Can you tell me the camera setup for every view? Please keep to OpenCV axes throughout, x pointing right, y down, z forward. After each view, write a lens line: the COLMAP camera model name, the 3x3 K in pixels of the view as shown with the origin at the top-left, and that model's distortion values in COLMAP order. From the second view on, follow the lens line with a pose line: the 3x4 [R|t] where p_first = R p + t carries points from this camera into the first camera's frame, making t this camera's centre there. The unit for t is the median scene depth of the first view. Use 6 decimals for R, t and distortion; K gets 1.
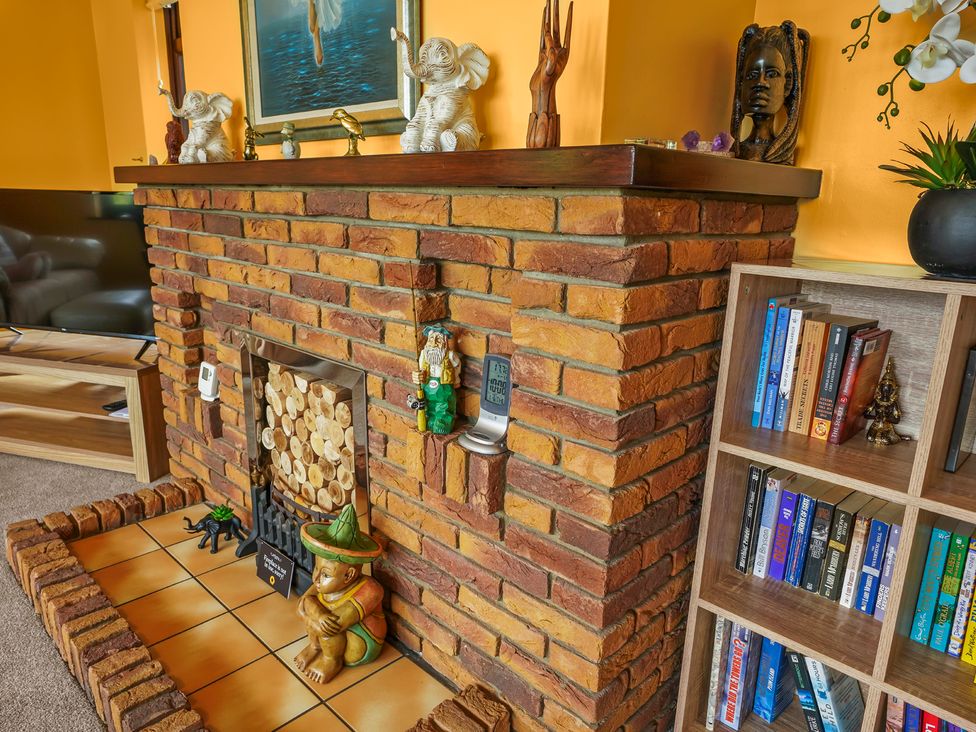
lens RADIAL K [[693.3, 0, 488.0], [0, 693.3, 366.0], [0, 0, 1]] dist [0.045844, -0.002728]
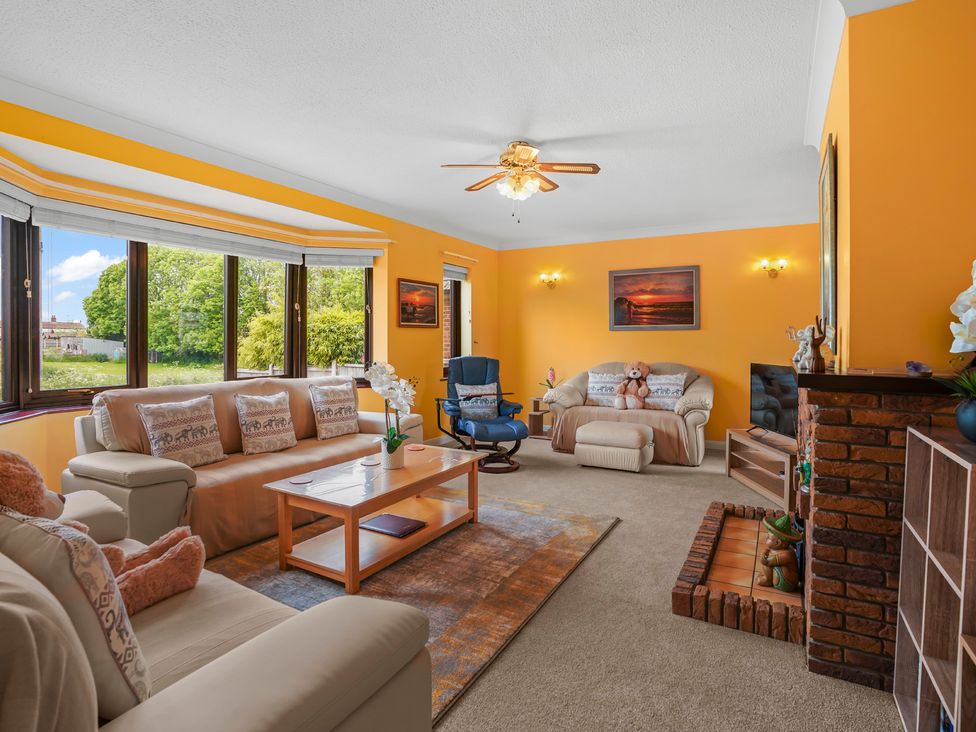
lens RADIAL K [[490.5, 0, 496.1], [0, 490.5, 361.0], [0, 0, 1]] dist [-0.061455, 0.015857]
pose [[0.289955, 0.016708, -0.956895, 1.019095], [-0.229006, 0.972013, -0.052421, 0.014832], [0.929238, 0.234334, 0.285666, -0.441011]]
